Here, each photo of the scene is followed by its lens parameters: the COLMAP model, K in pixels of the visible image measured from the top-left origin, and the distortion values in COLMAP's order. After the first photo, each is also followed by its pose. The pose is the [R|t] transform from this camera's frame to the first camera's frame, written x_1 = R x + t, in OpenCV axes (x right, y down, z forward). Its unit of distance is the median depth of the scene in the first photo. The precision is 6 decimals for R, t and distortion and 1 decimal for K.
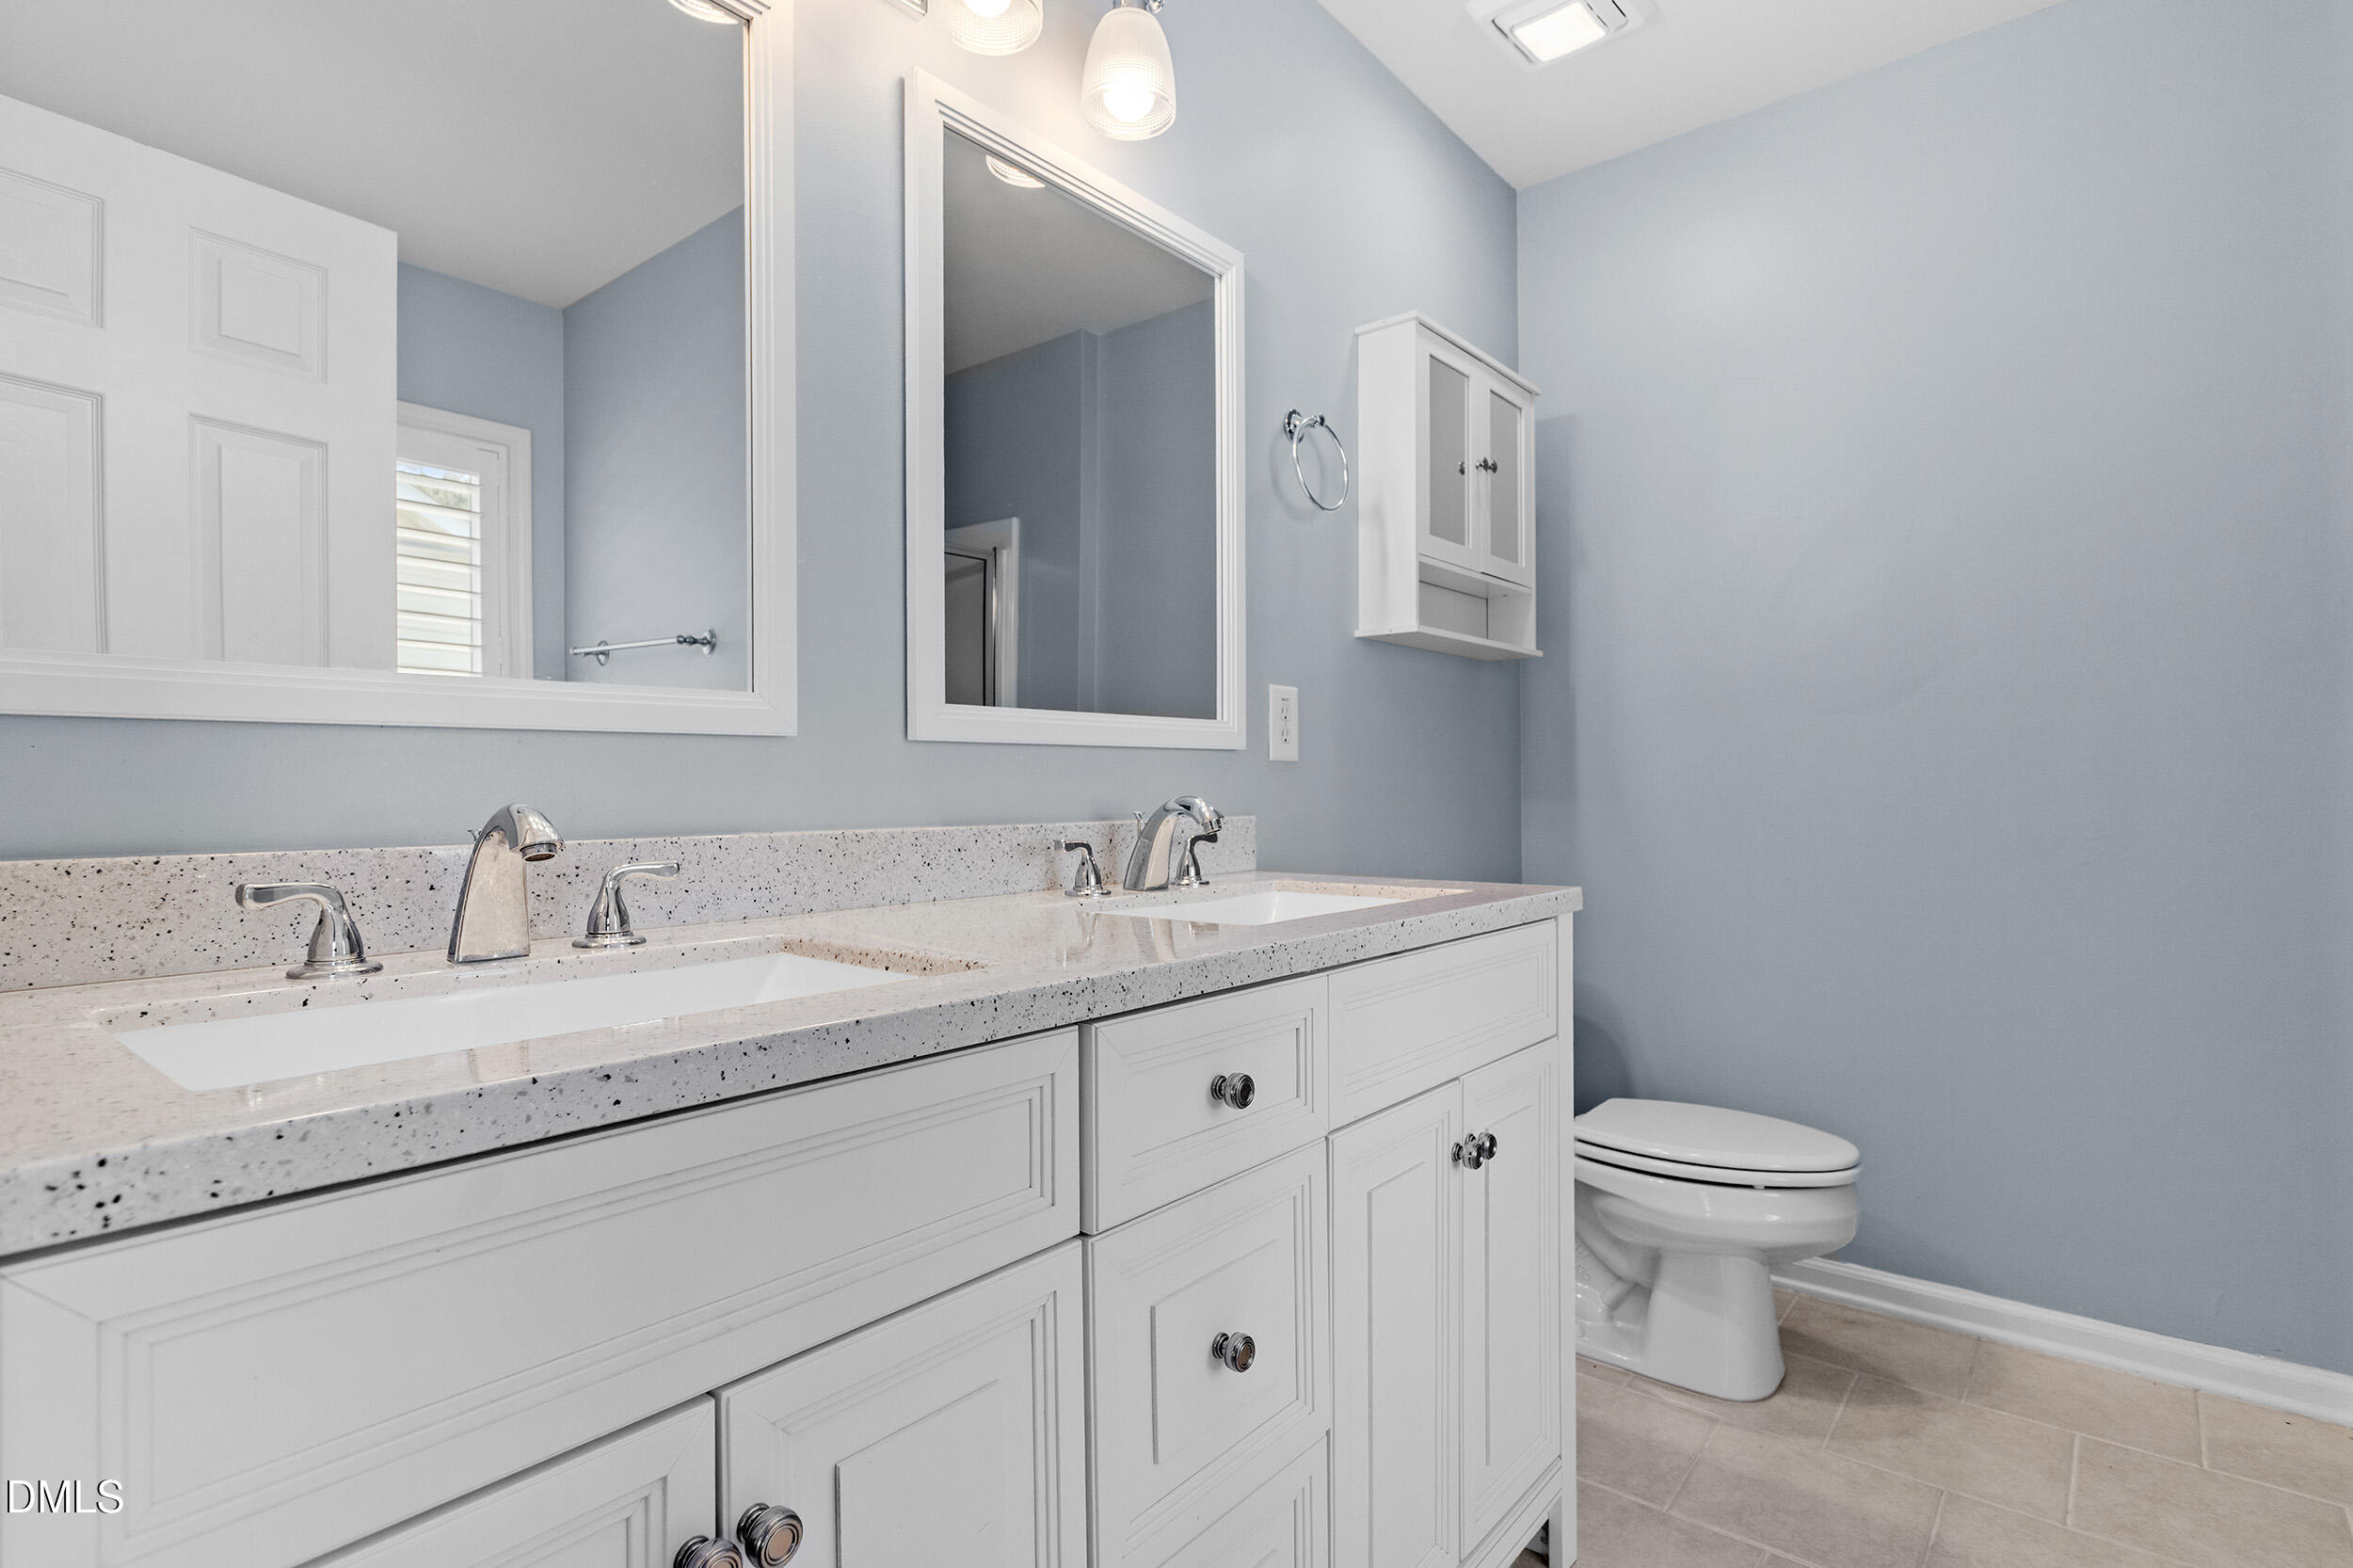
lens RADIAL K [[1115.5, 0, 1176.5], [0, 1115.5, 784.0], [0, 0, 1]] dist [0.000635, 0.000395]
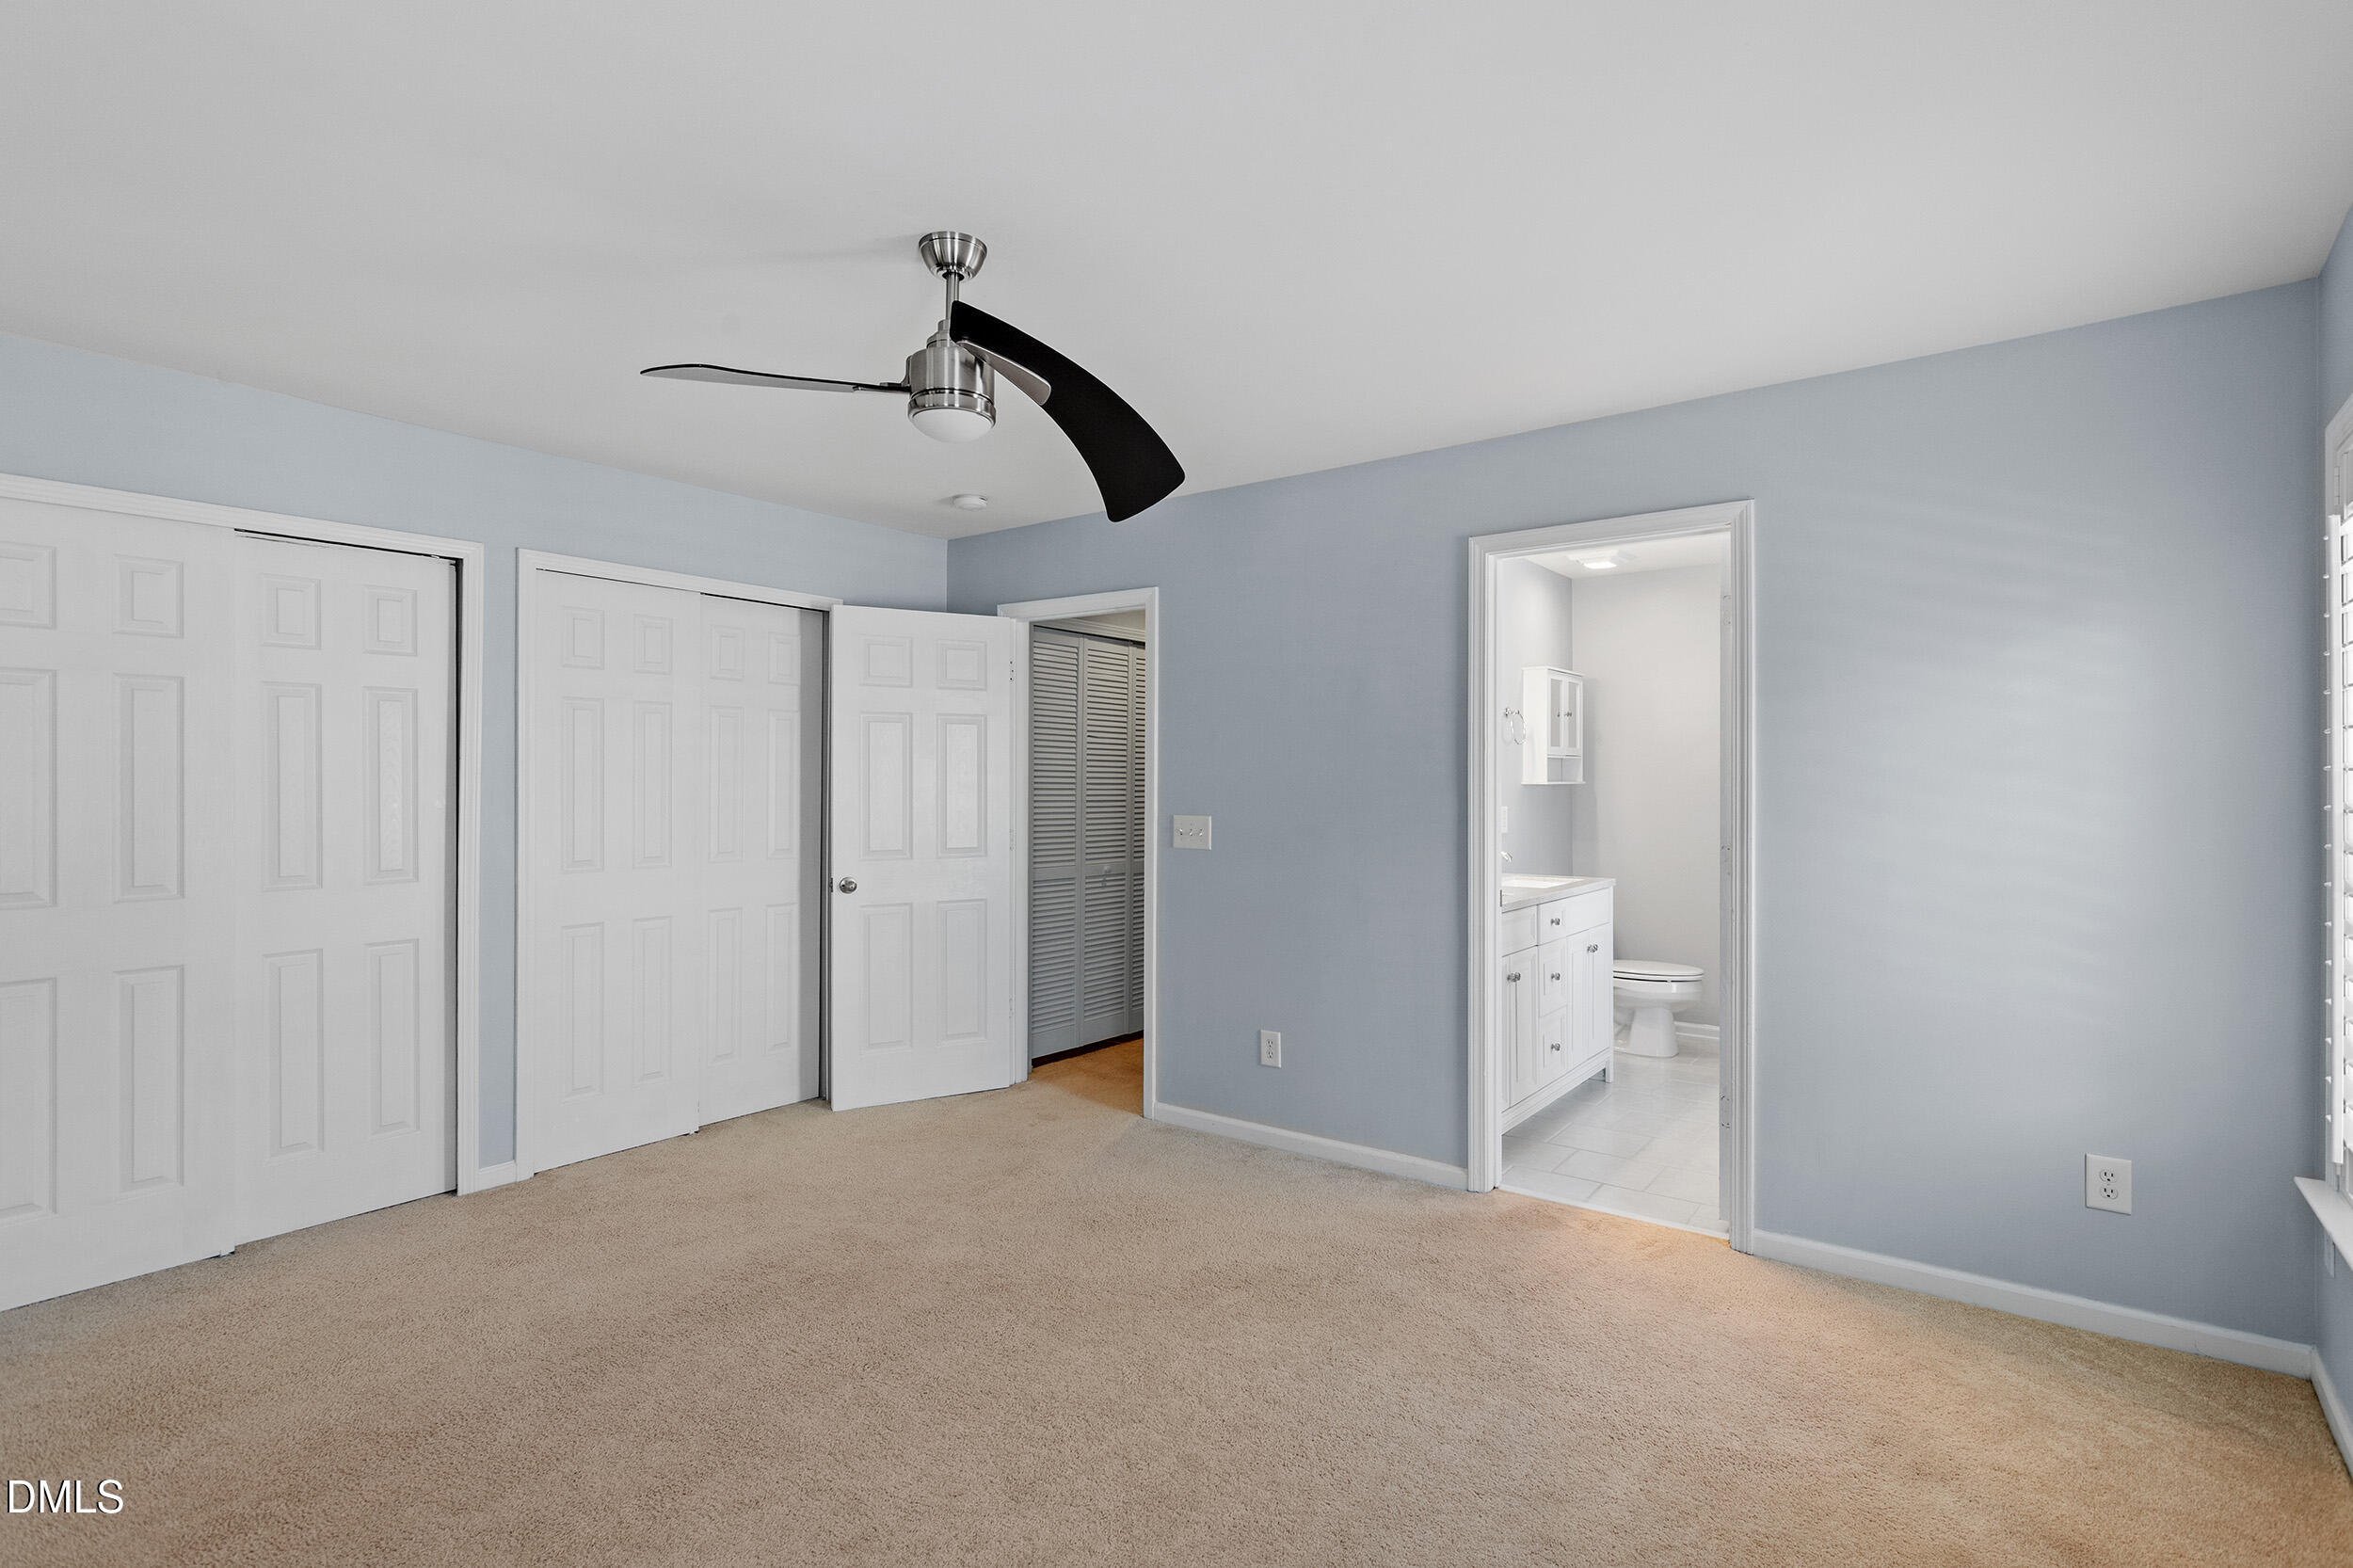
lens RADIAL K [[1125.0, 0, 1180.6], [0, 1125.0, 775.3], [0, 0, 1]] dist [0.003254, 0.000430]
pose [[0.998561, 0.004137, 0.053476, -0.797155], [-0.004270, 0.999988, 0.002385, -0.157067], [-0.053465, -0.002610, 0.998566, -1.635146]]
